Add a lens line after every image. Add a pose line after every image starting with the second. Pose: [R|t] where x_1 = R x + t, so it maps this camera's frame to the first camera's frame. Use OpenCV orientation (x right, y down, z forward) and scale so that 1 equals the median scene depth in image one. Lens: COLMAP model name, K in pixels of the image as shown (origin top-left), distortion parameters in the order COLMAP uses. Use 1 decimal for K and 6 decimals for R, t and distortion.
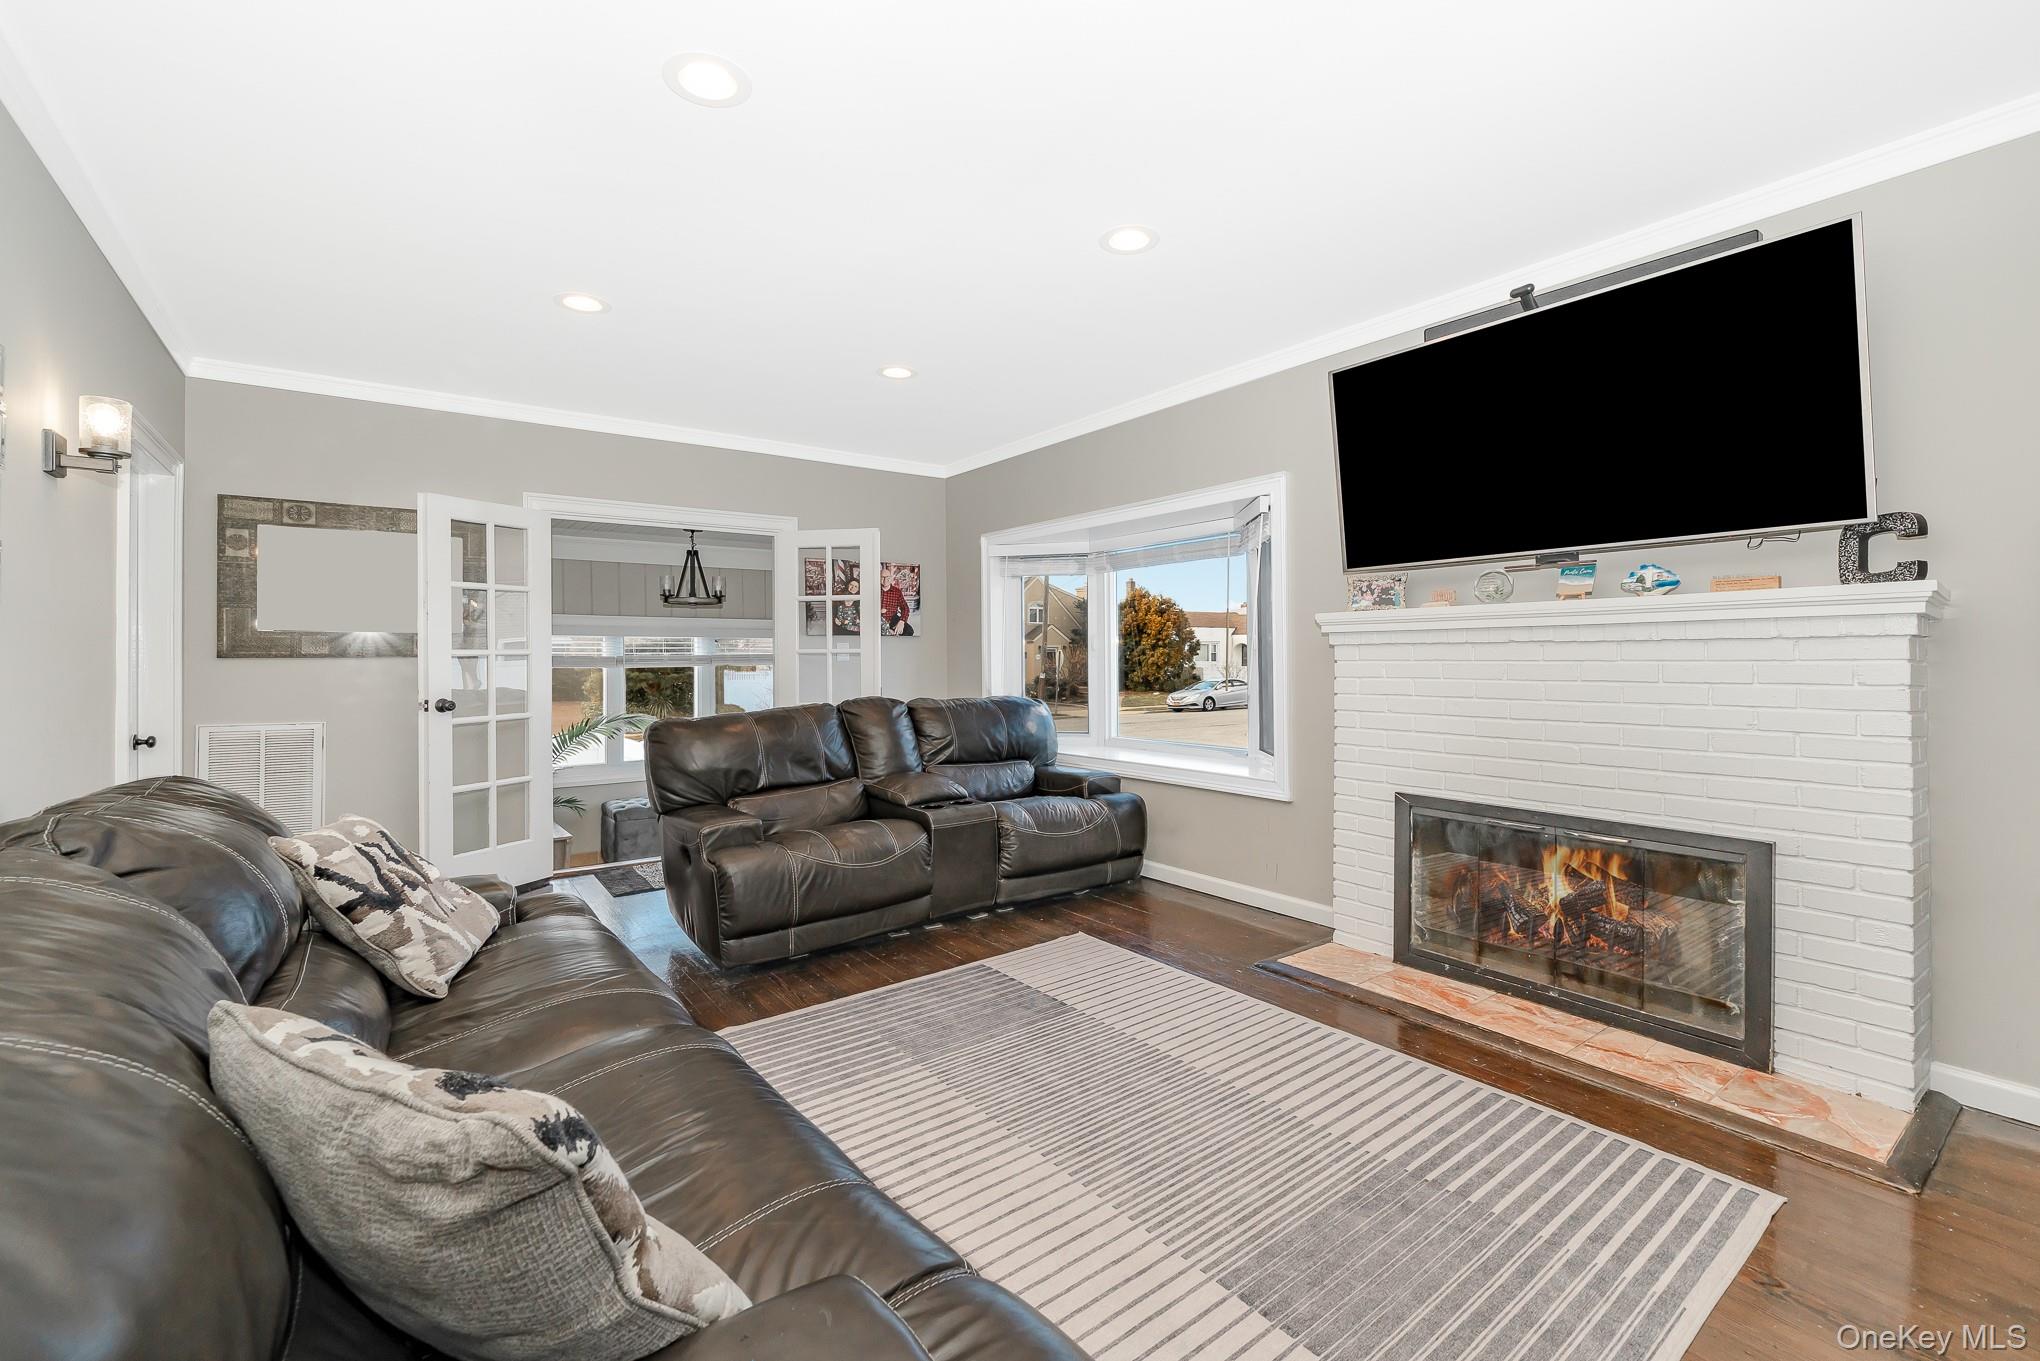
lens RADIAL K [[847.0, 0, 1006.1], [0, 847.0, 651.3], [0, 0, 1]] dist [-0.003879, -0.000409]
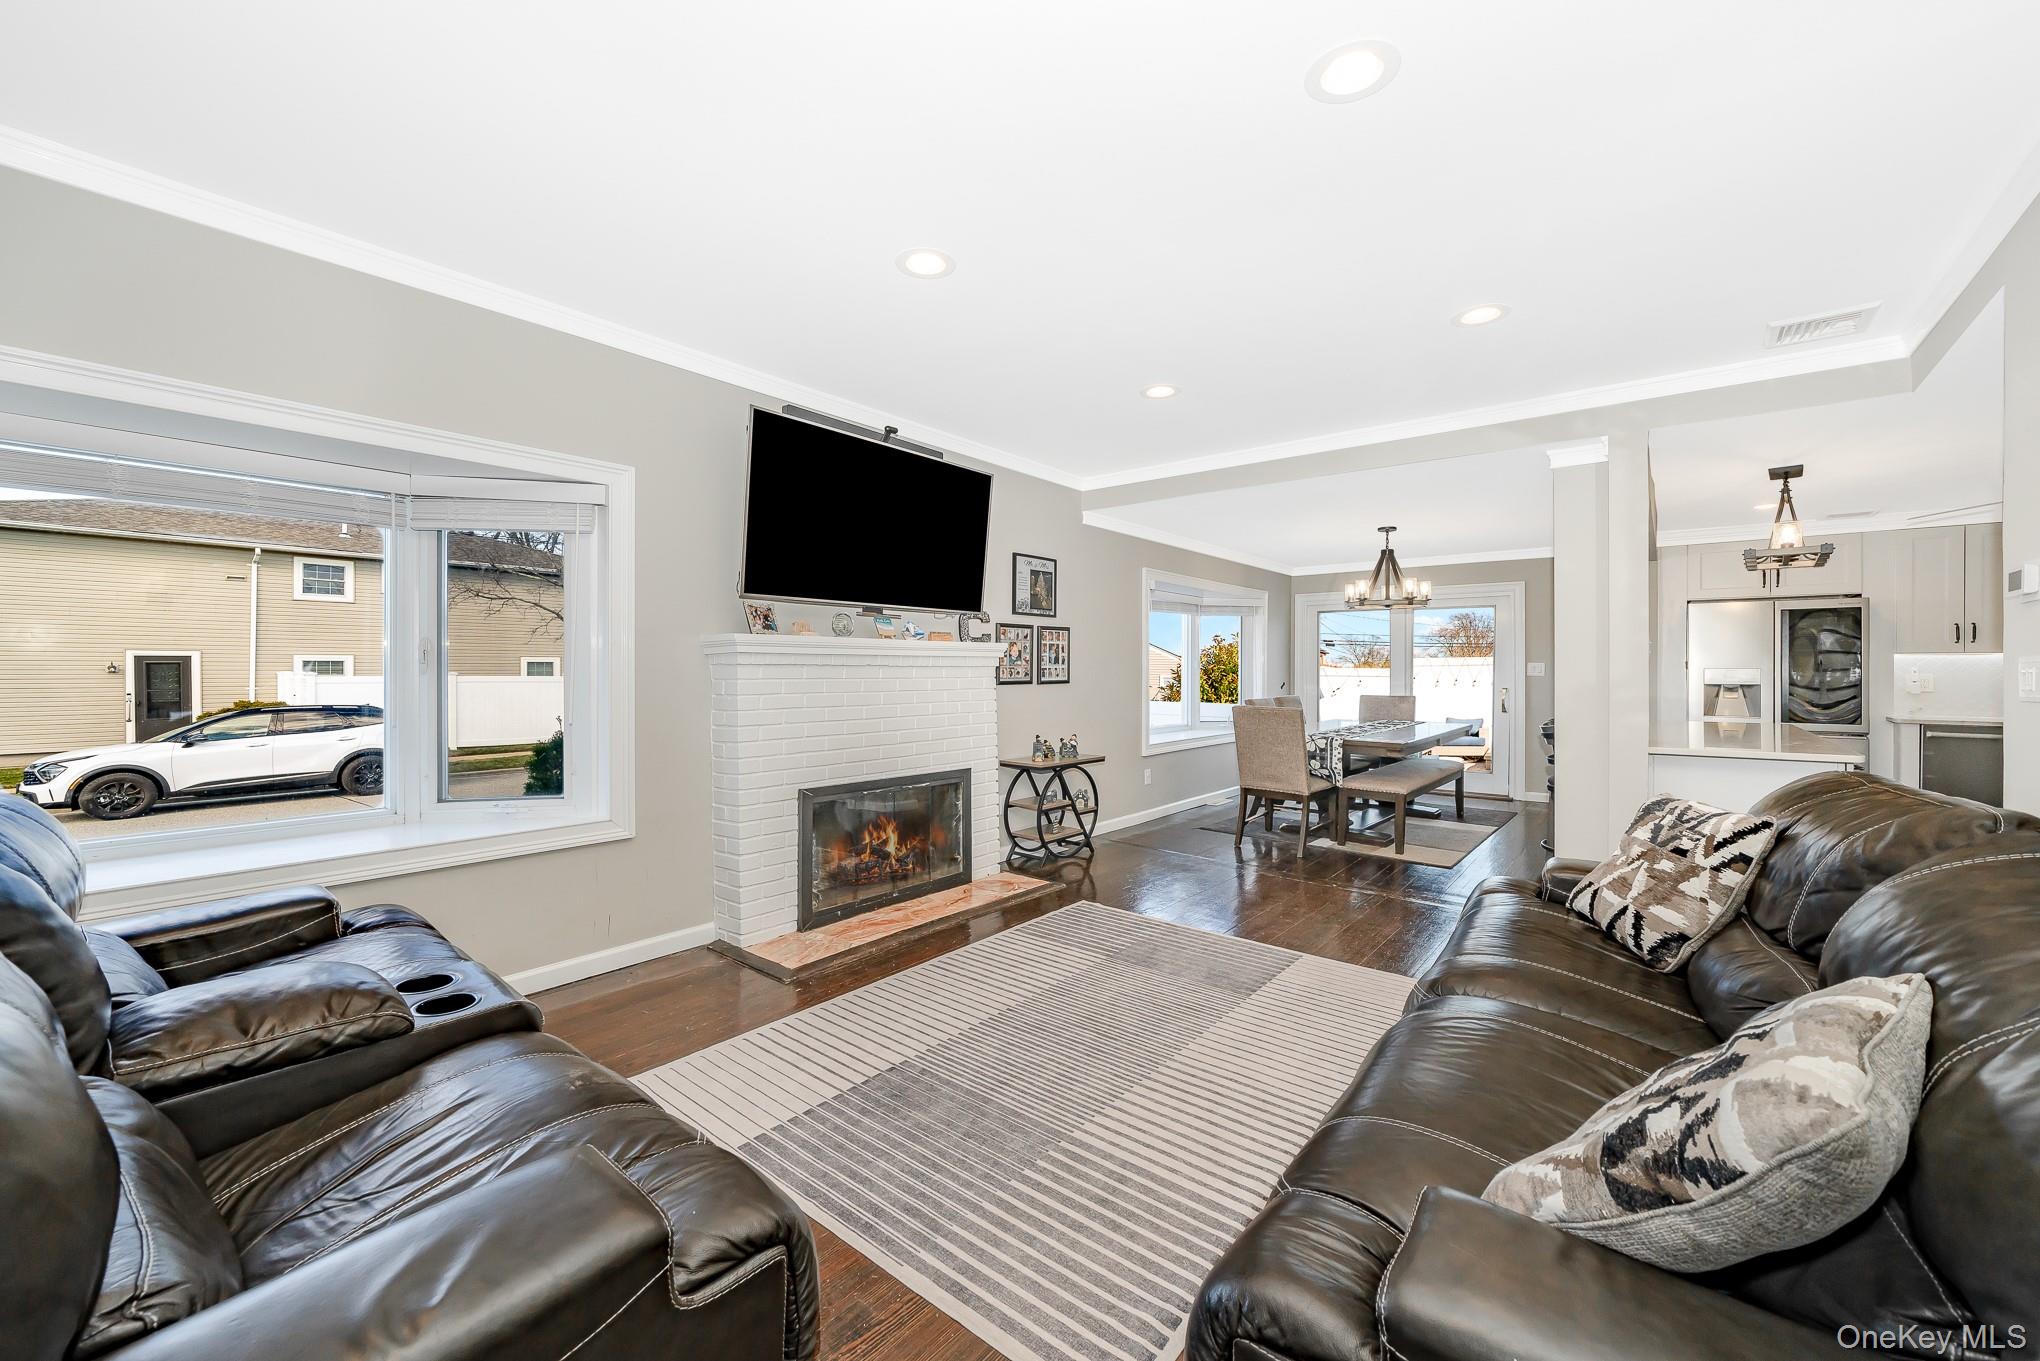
lens RADIAL K [[796.3, 0, 1021.8], [0, 796.3, 670.0], [0, 0, 1]] dist [-0.000881, 0.000378]
pose [[-0.240493, 0.005569, 0.970635, -0.775379], [-0.006035, 0.999956, -0.007233, 0.005156], [-0.970632, -0.007598, -0.240449, 1.071025]]
